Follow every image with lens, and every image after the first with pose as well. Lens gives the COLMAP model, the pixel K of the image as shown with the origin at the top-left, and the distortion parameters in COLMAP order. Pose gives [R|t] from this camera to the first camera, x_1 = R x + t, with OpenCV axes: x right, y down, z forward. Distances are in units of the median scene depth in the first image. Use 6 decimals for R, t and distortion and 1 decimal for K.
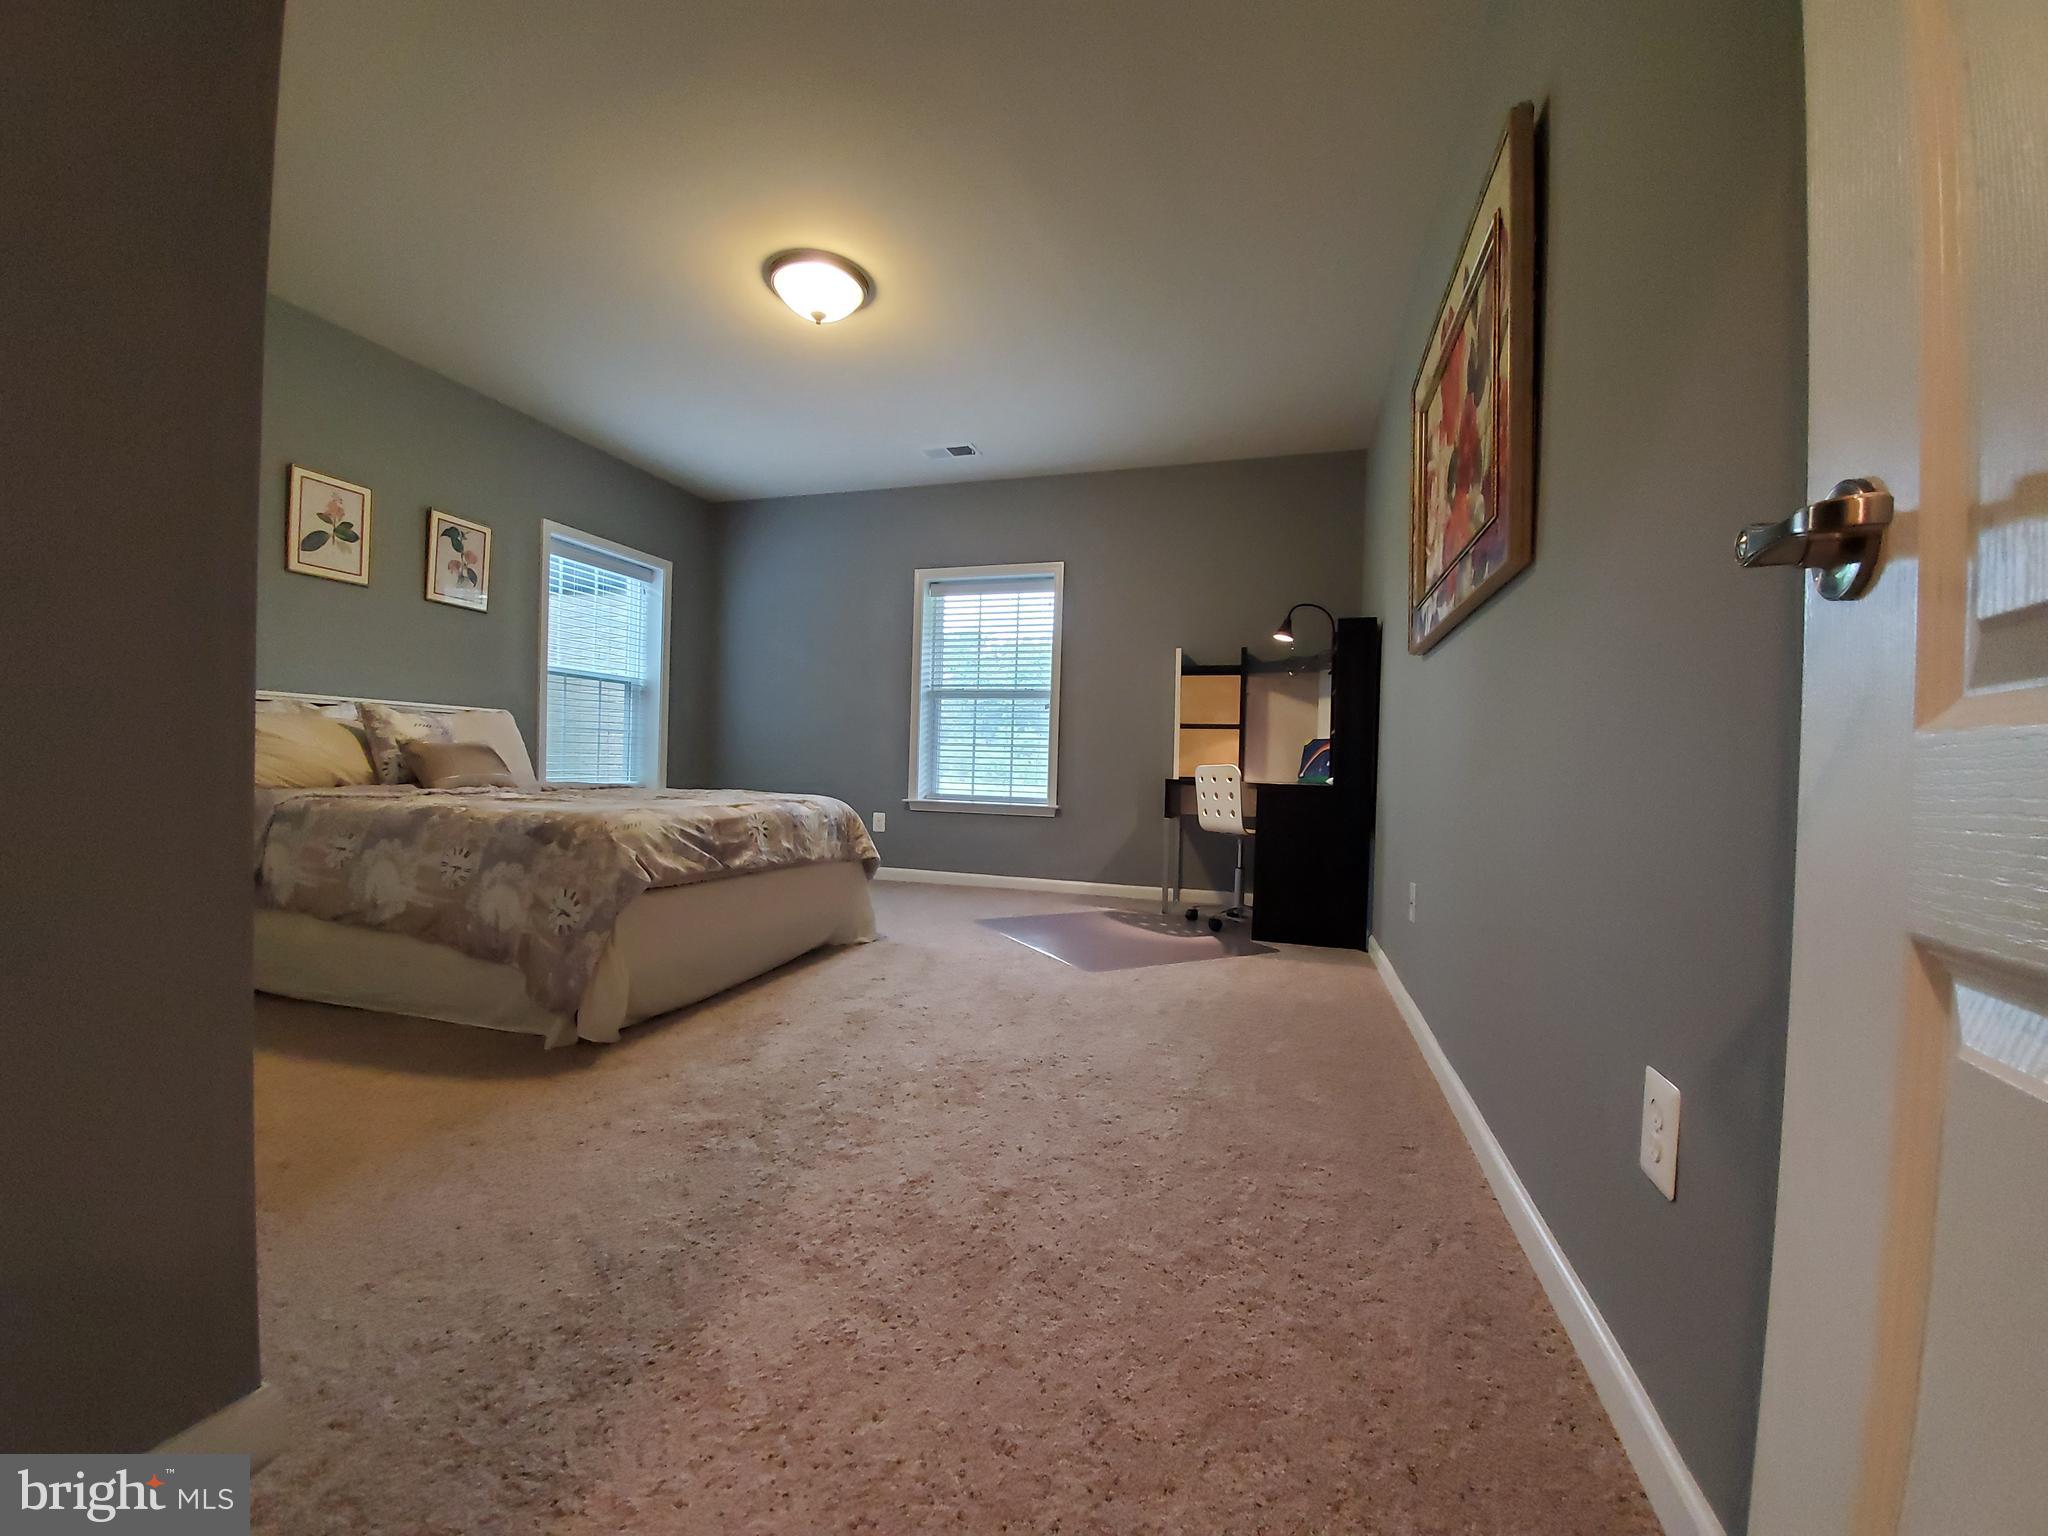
lens RADIAL K [[812.7, 0, 1029.4], [0, 812.7, 763.7], [0, 0, 1]] dist [-0.006715, -0.007342]
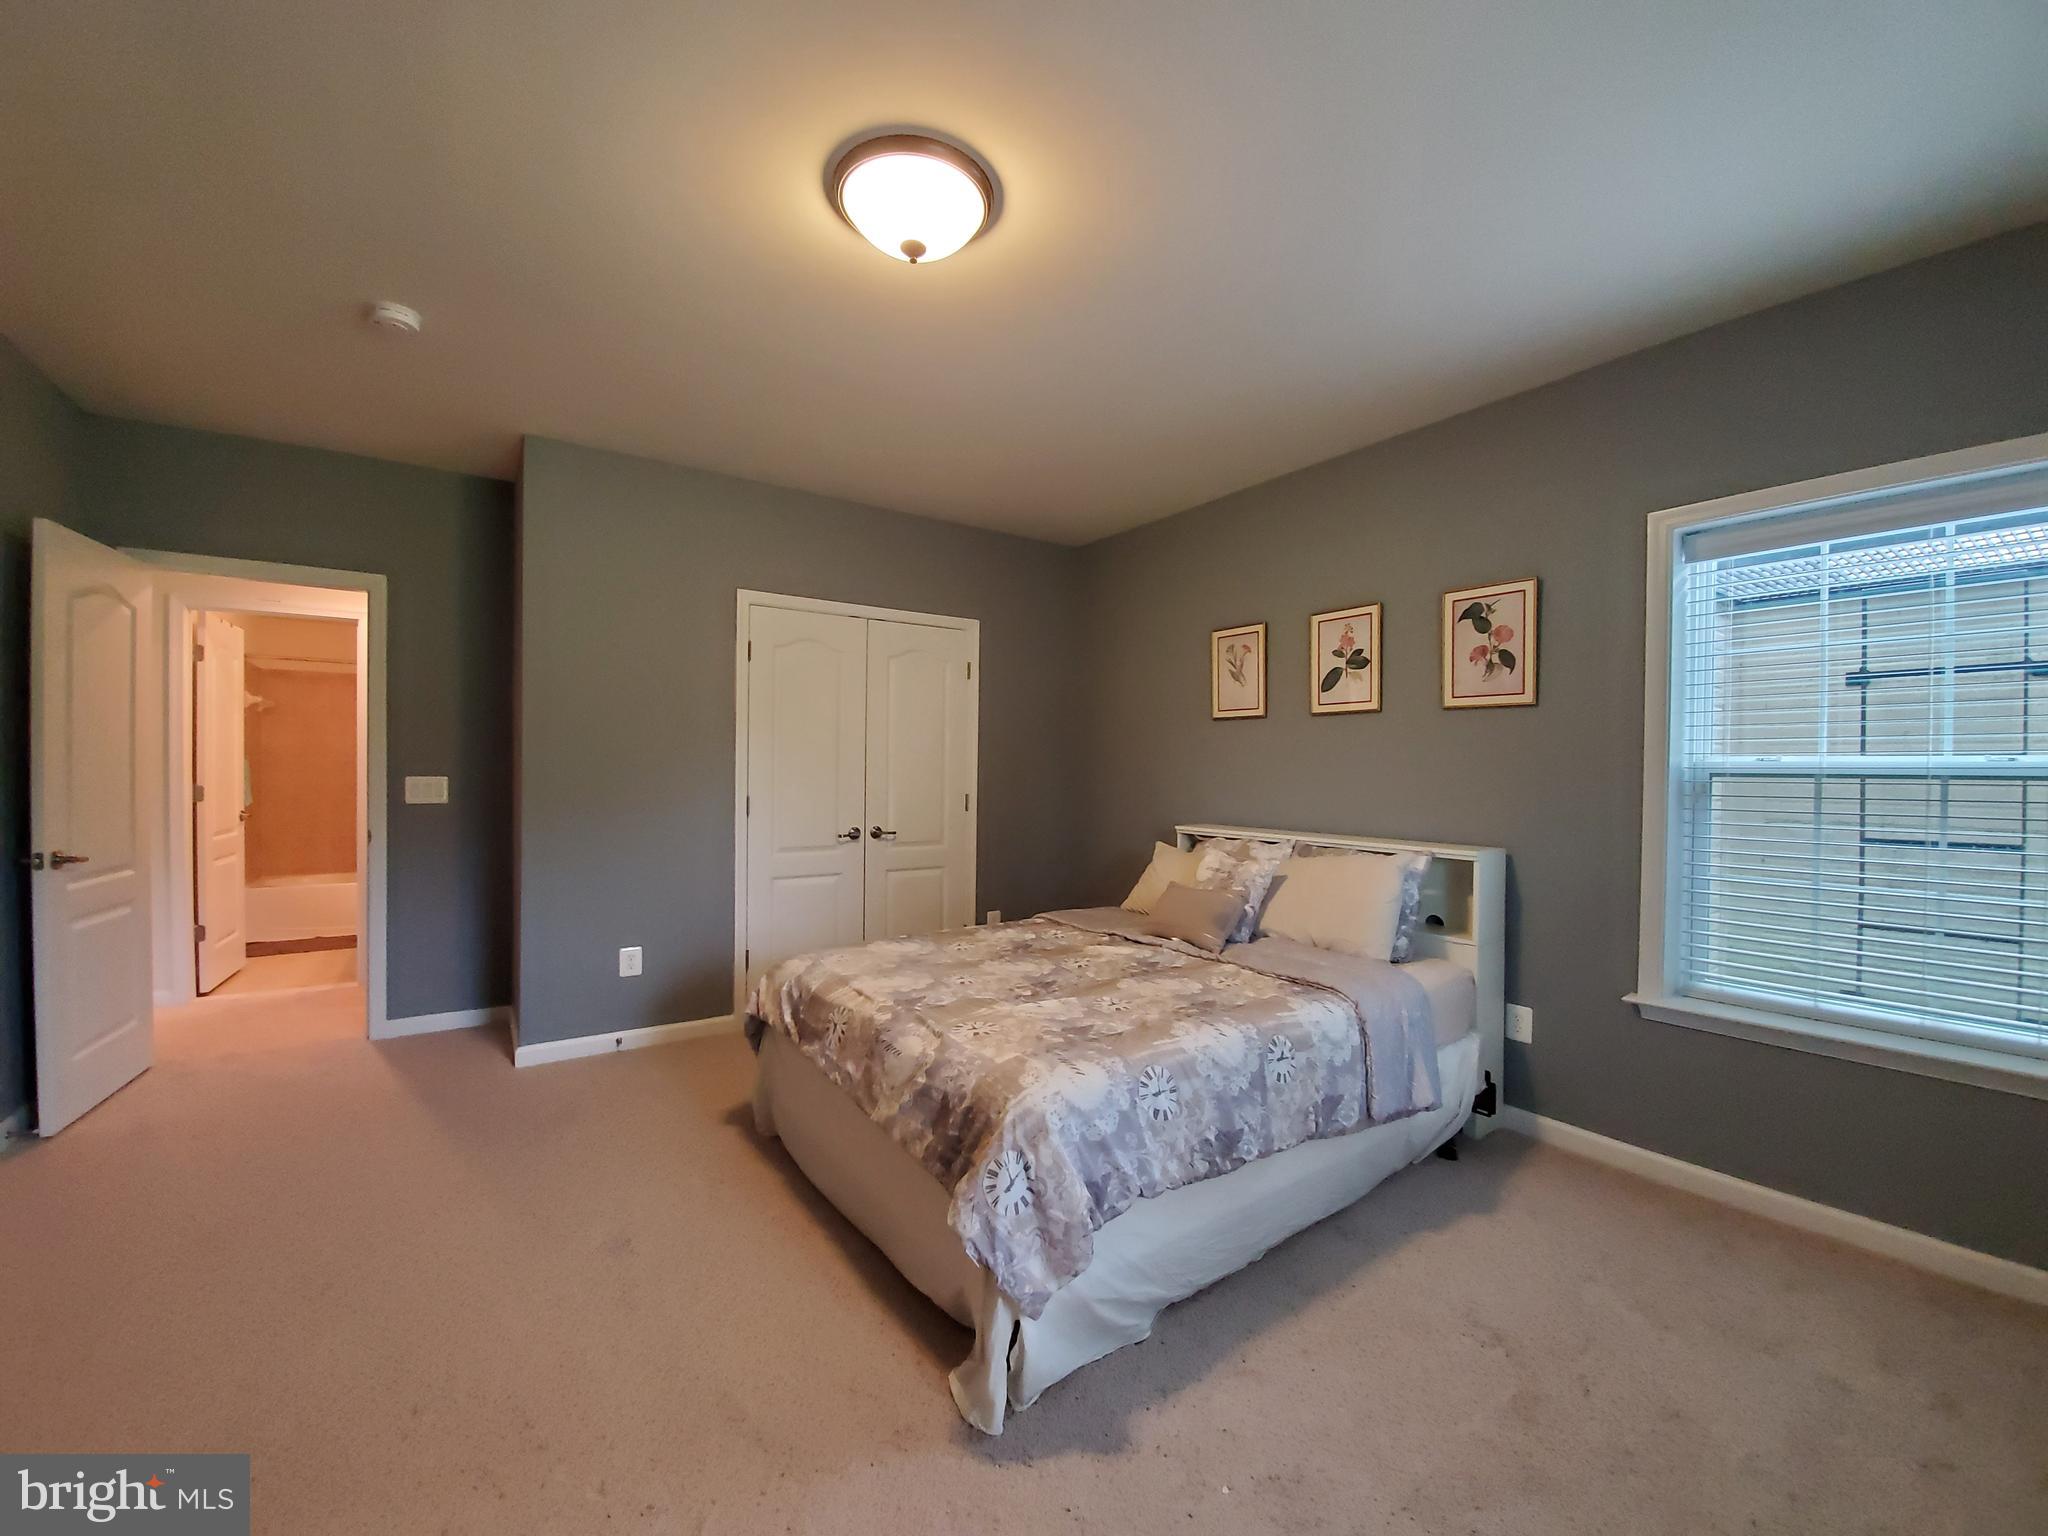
lens RADIAL K [[812.7, 0, 1028.3], [0, 812.7, 780.7], [0, 0, 1]] dist [-0.006715, -0.007342]
pose [[-0.605141, -0.027077, -0.795657, 0.135990], [-0.026038, 0.999560, -0.014212, -0.109145], [0.795692, 0.012117, -0.605580, 1.154240]]
